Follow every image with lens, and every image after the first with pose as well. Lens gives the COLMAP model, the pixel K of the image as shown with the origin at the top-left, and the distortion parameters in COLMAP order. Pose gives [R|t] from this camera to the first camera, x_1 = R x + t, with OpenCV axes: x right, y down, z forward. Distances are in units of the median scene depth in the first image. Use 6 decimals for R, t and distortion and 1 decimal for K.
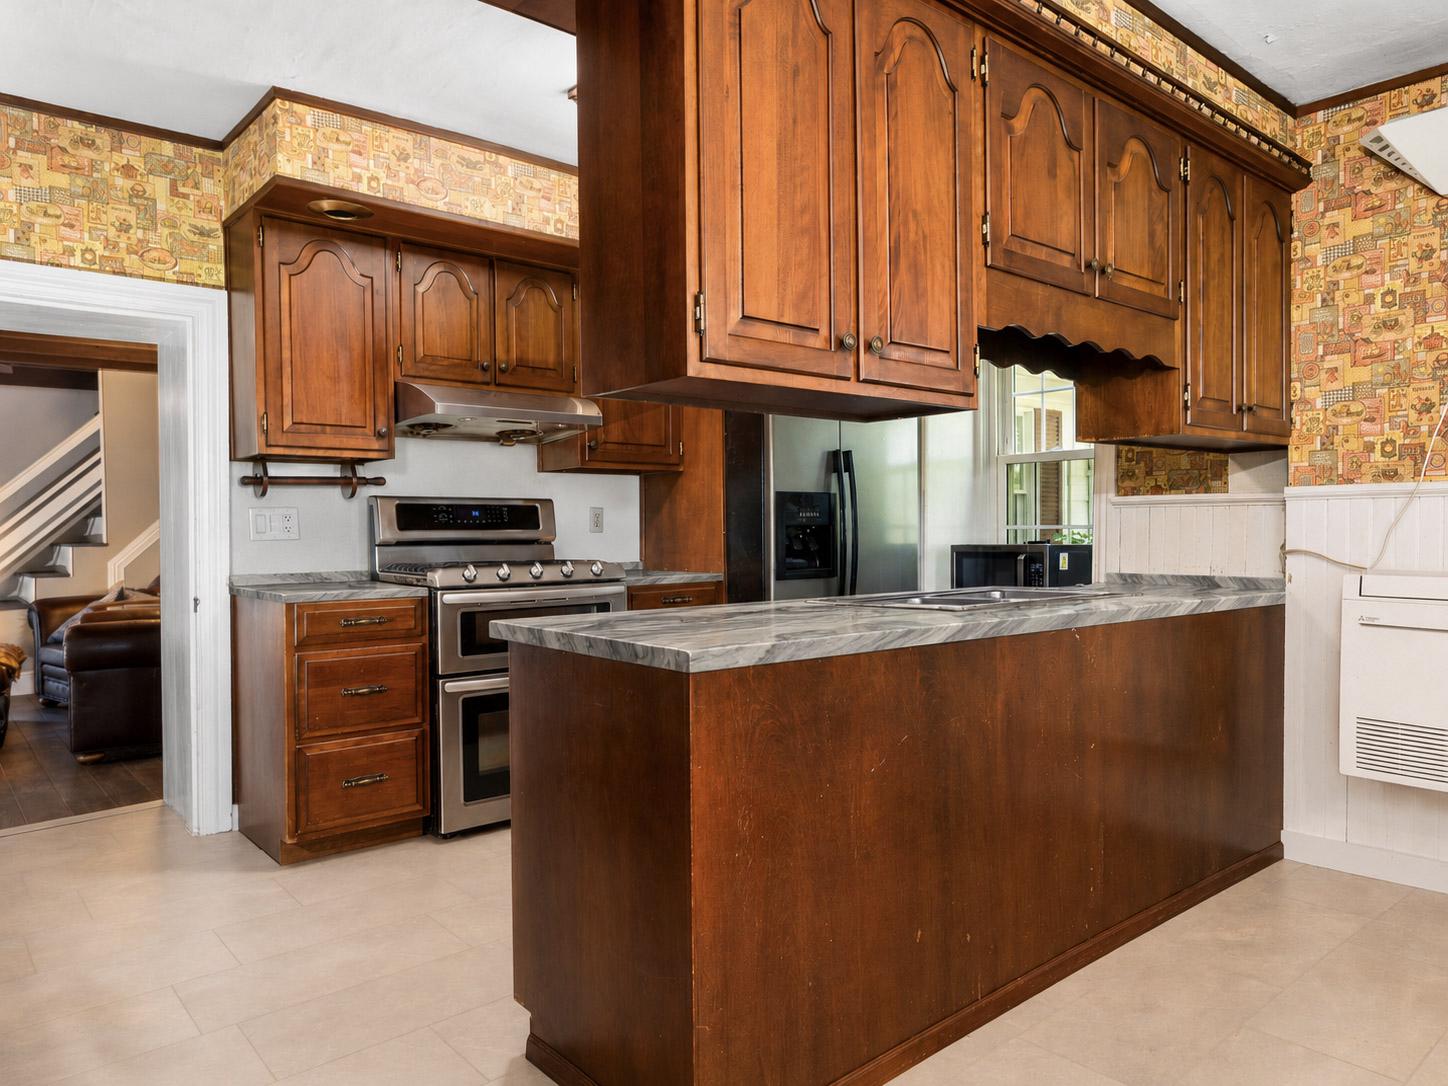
lens RADIAL K [[1005.5, 0, 722.3], [0, 1005.5, 543.0], [0, 0, 1]] dist [-0.007837, -0.004450]
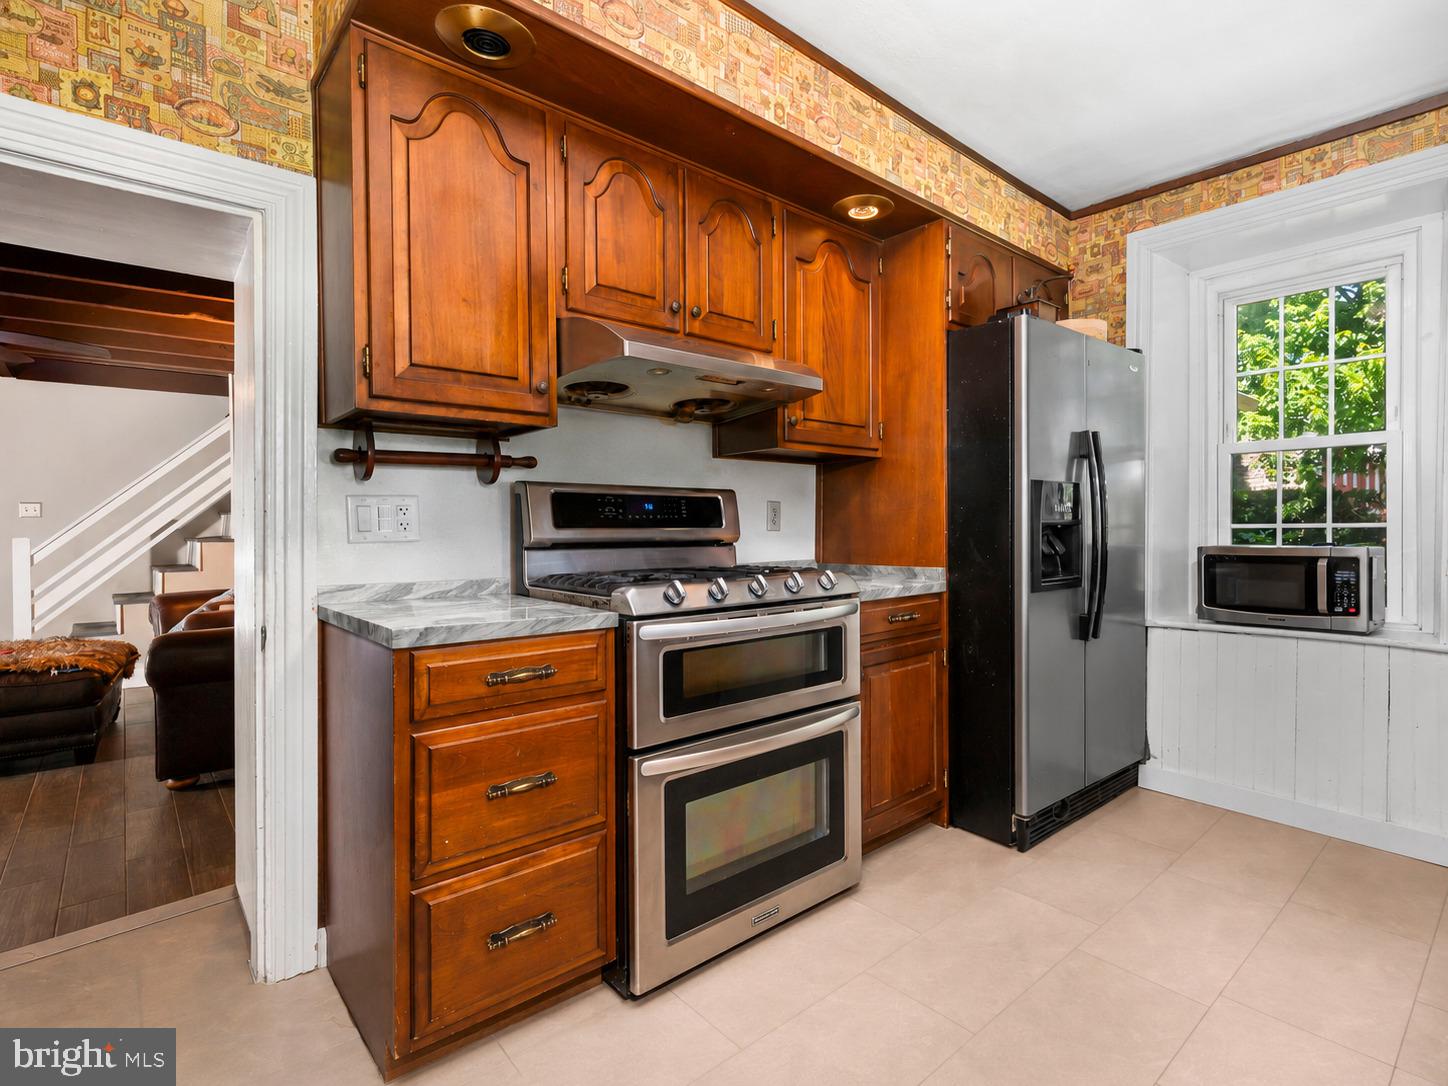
lens RADIAL K [[710.0, 0, 730.6], [0, 710.0, 529.9], [0, 0, 1]] dist [-0.005902, 0.000748]
pose [[0.999920, 0.002595, 0.012411, -0.216879], [-0.002479, 0.999953, -0.009384, -0.007317], [-0.012435, 0.009353, 0.999879, 0.517902]]
